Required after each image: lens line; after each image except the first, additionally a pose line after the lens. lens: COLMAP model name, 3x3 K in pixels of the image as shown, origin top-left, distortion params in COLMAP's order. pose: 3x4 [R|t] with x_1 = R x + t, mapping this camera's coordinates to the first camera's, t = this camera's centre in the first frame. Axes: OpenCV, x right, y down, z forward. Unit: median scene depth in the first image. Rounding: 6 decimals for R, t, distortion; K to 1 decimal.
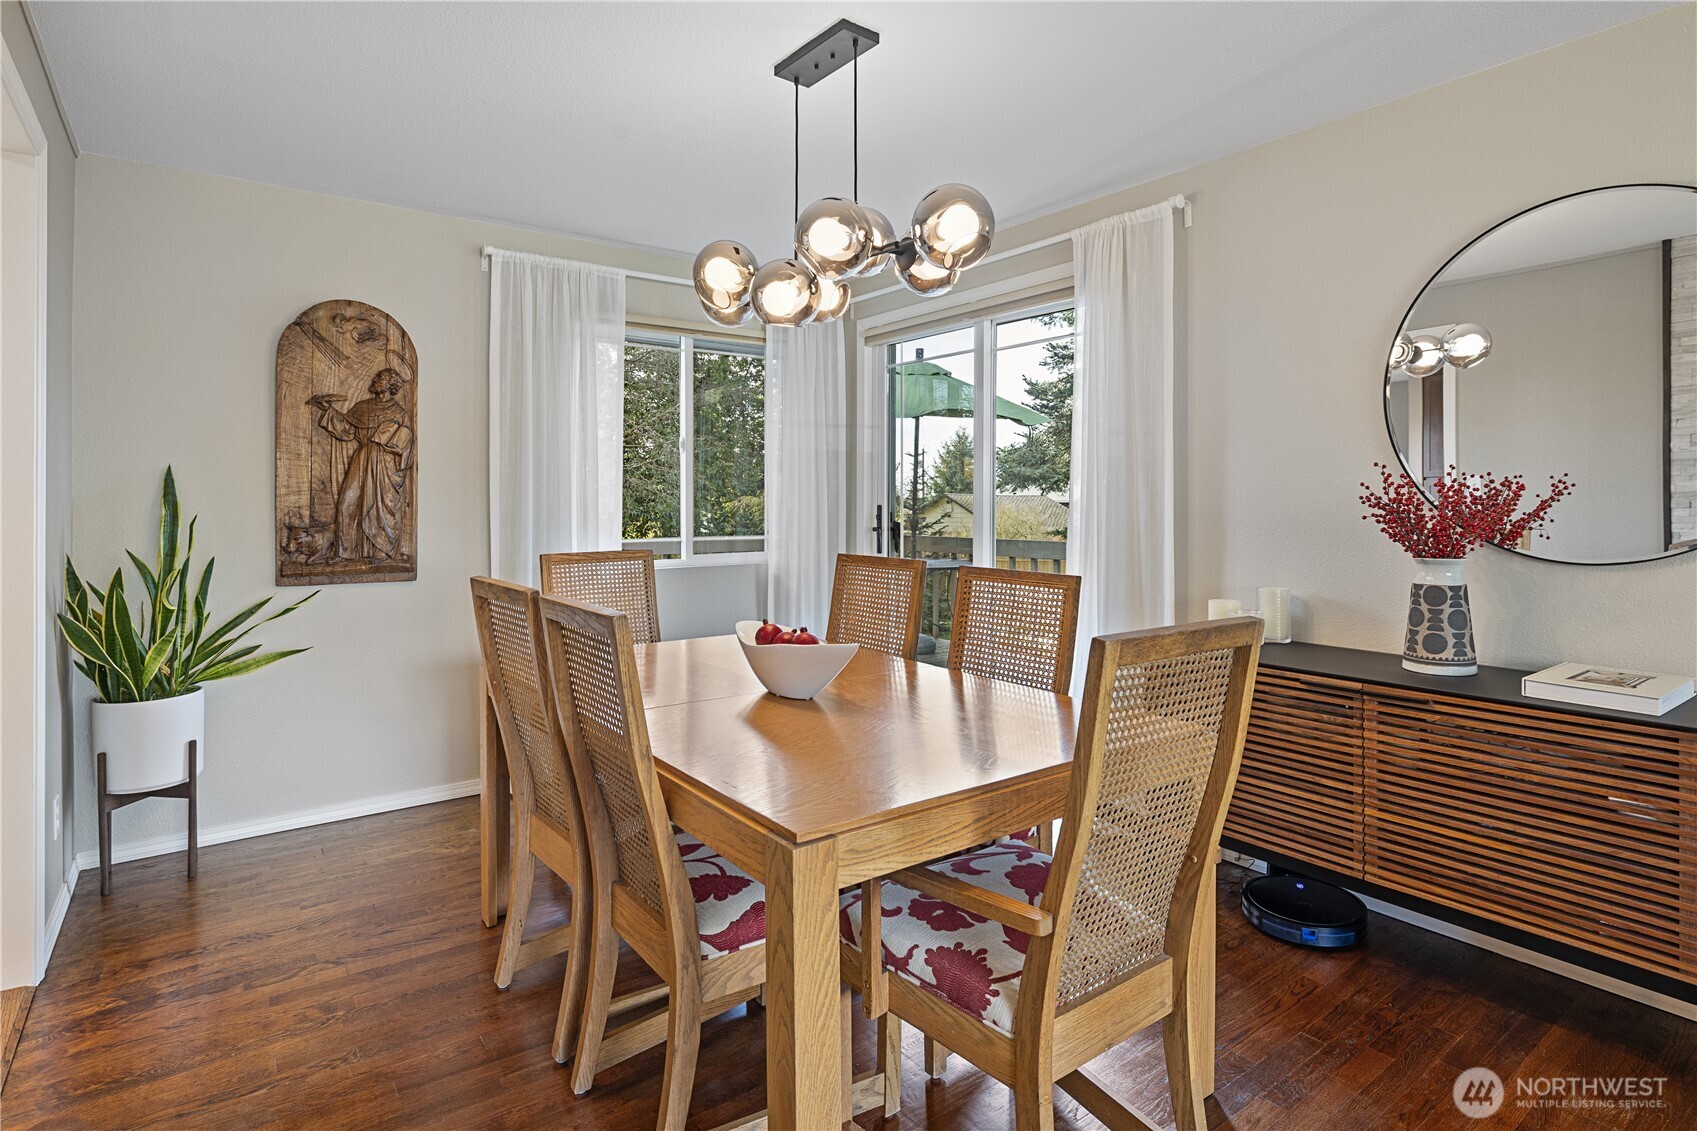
lens RADIAL K [[882.3, 0, 852.6], [0, 882.3, 514.9], [0, 0, 1]] dist [-0.002368, -0.000596]
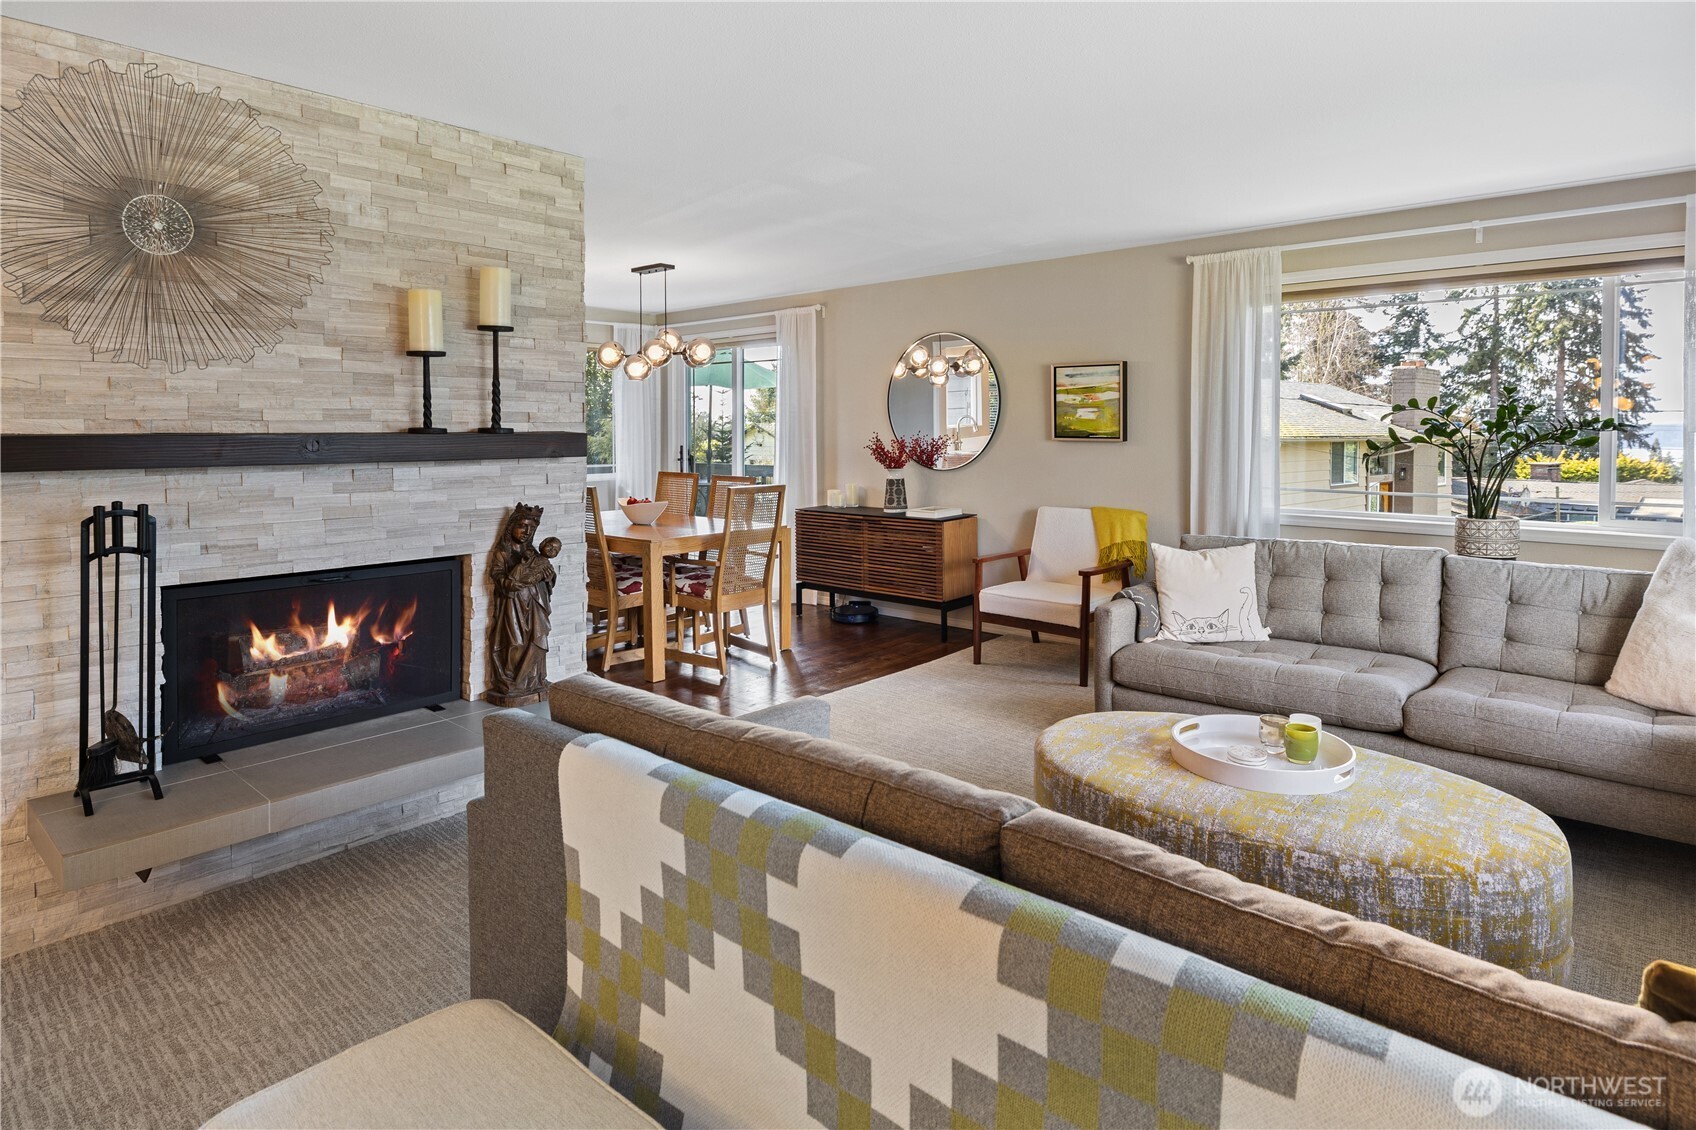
lens RADIAL K [[914.8, 0, 855.6], [0, 914.8, 447.6], [0, 0, 1]] dist [-0.000492, 0.000540]
pose [[0.979210, -0.007117, 0.202725, 0.001895], [0.005941, 0.999962, 0.006405, -0.031615], [-0.202763, -0.005068, 0.979215, -1.623679]]
